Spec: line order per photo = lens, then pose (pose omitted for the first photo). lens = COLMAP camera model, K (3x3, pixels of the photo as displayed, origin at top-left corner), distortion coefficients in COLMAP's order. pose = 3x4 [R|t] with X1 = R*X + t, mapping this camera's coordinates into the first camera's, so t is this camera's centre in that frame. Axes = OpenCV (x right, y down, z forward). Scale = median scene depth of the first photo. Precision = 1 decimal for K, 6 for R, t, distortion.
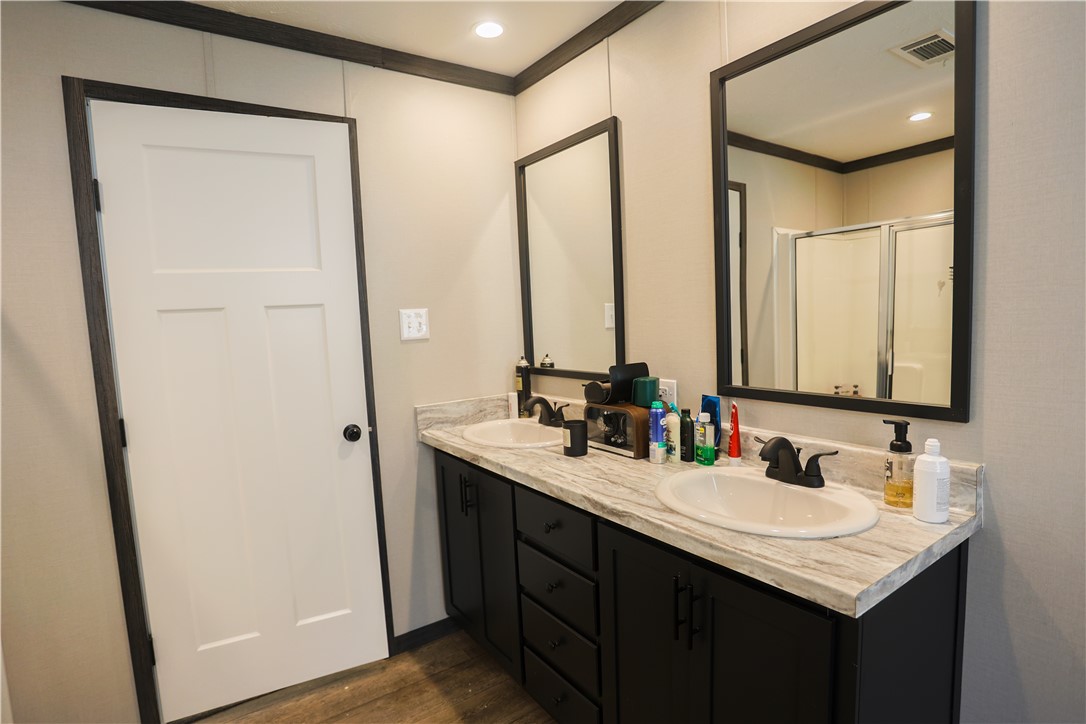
lens RADIAL K [[559.3, 0, 550.3], [0, 559.3, 361.6], [0, 0, 1]] dist [-0.062915, 0.009729]
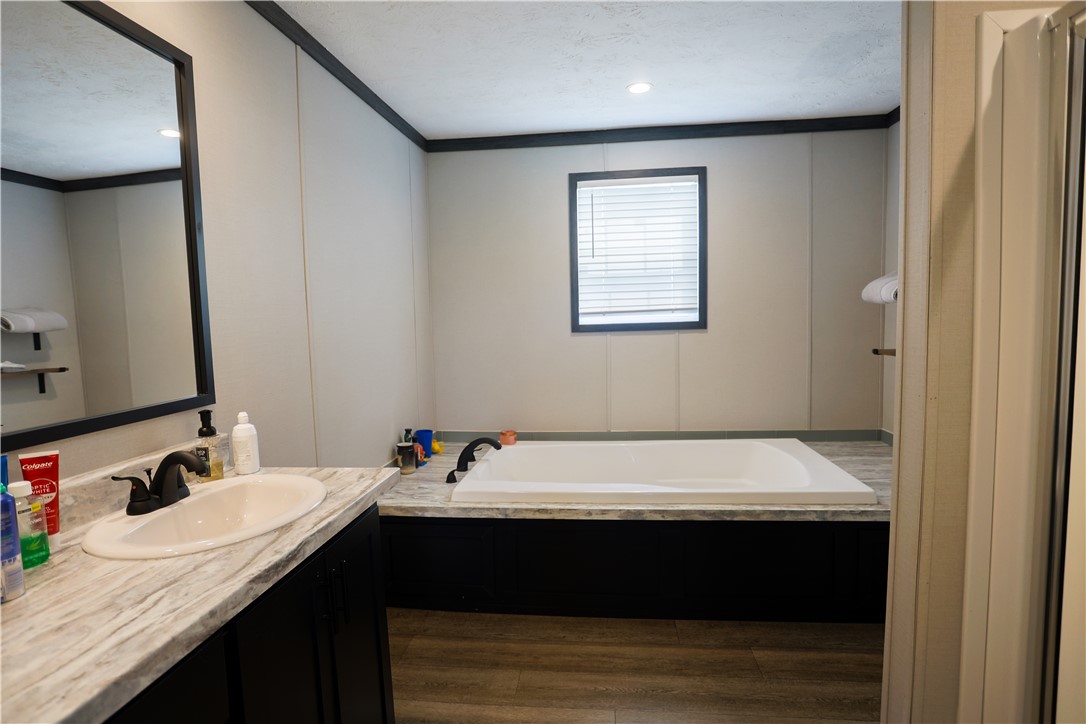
lens RADIAL K [[559.3, 0, 548.5], [0, 559.3, 365.3], [0, 0, 1]] dist [-0.062915, 0.009729]
pose [[-0.739021, -0.001021, 0.673682, -0.613269], [0.114832, 0.985174, 0.127462, -0.043850], [-0.663824, 0.171558, -0.727947, 1.180627]]
